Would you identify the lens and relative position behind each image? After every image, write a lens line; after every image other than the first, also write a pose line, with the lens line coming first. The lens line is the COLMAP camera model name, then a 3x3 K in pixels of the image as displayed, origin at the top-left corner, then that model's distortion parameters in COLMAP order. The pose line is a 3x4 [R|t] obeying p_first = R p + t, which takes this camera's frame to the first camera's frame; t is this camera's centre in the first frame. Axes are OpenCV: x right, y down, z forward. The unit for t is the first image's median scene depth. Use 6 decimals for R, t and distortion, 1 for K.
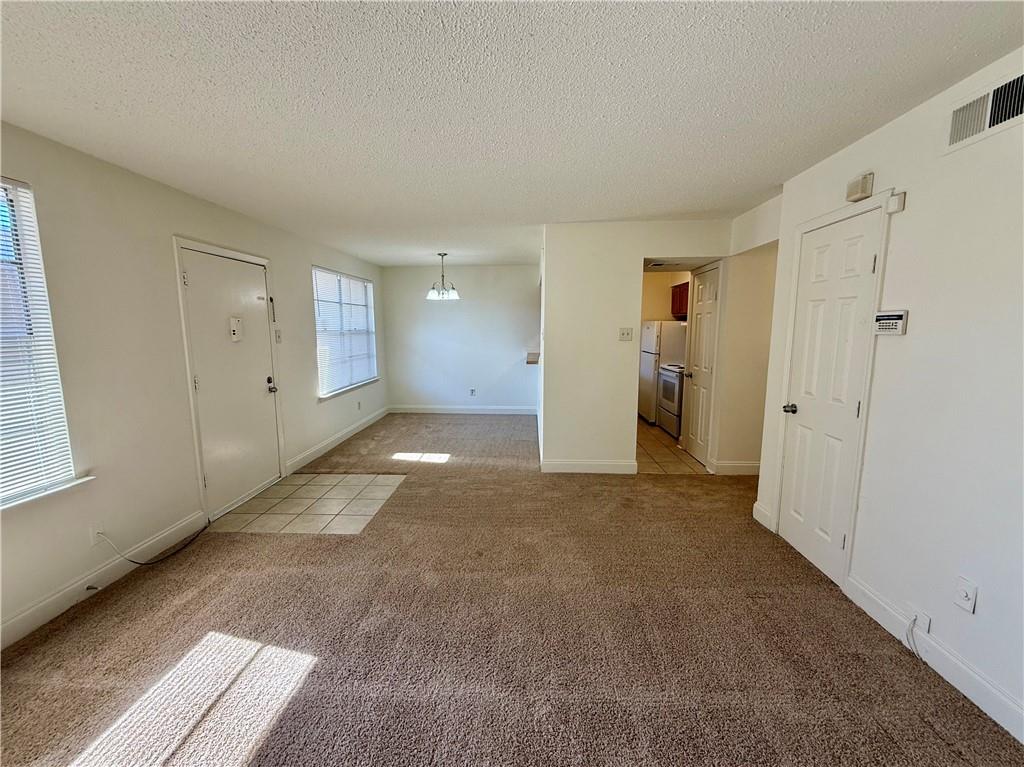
lens RADIAL K [[411.2, 0, 512.0], [0, 411.2, 383.5], [0, 0, 1]] dist [0.004457, 0.000272]
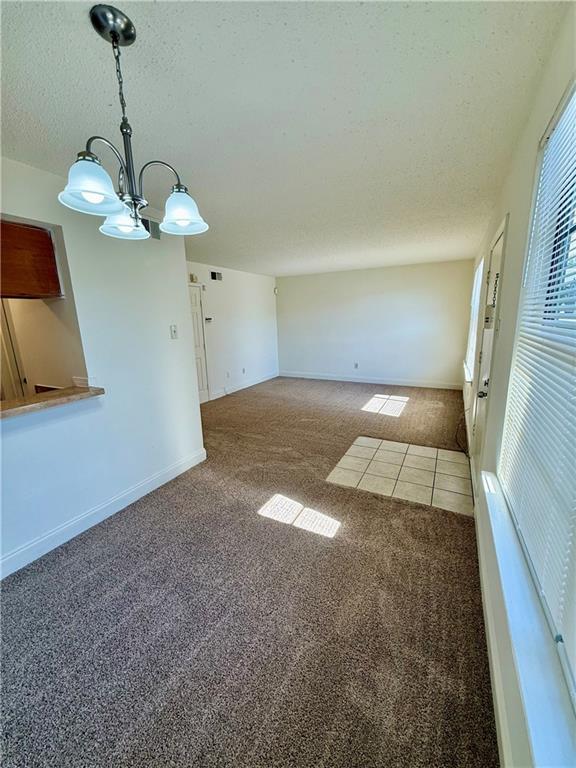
lens RADIAL K [[308.4, 0, 288.0], [0, 308.4, 384.0], [0, 0, 1]] dist [0.004457, 0.000272]
pose [[-0.904383, -0.062006, 0.422193, -0.566666], [0.091052, 0.938561, 0.332886, -0.277736], [-0.416895, 0.339498, -0.843173, 1.914627]]
